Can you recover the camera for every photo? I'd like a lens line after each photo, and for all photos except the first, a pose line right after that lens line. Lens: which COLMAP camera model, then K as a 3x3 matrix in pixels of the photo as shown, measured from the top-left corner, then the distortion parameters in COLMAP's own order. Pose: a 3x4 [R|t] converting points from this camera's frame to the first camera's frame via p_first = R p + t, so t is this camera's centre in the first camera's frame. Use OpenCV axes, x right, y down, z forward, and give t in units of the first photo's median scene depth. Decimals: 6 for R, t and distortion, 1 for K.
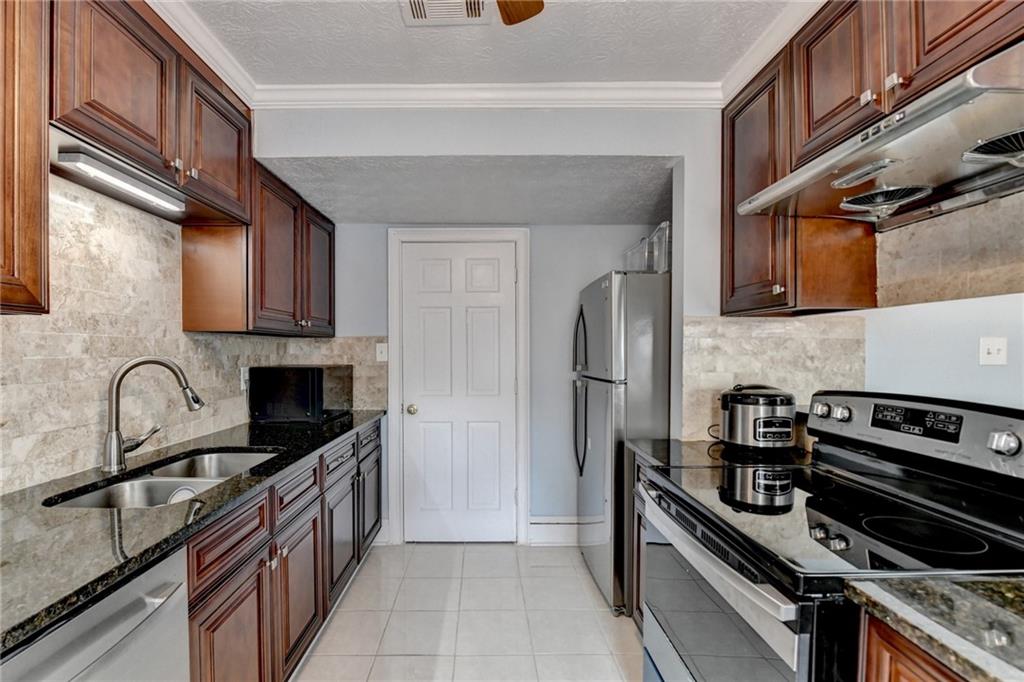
lens RADIAL K [[448.3, 0, 496.3], [0, 448.3, 339.7], [0, 0, 1]] dist [-0.012388, -0.000477]
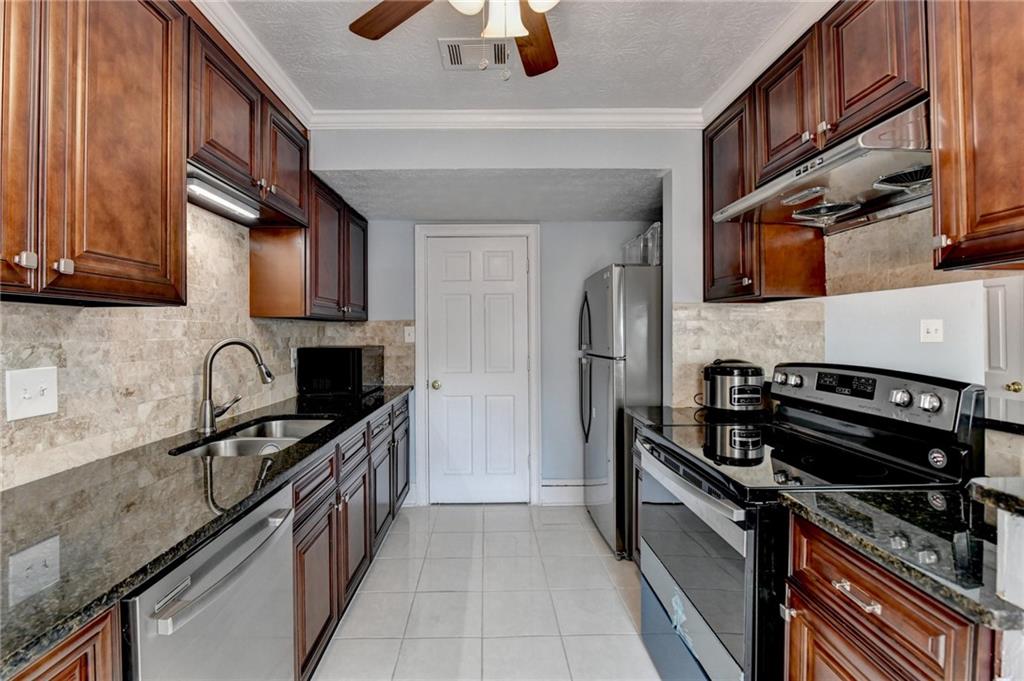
lens RADIAL K [[452.1, 0, 501.0], [0, 452.1, 314.1], [0, 0, 1]] dist [-0.010638, -0.000078]
pose [[0.999928, -0.004593, 0.011099, -0.053615], [0.004780, 0.999846, -0.016874, -0.003994], [-0.011020, 0.016926, 0.999796, -0.201951]]
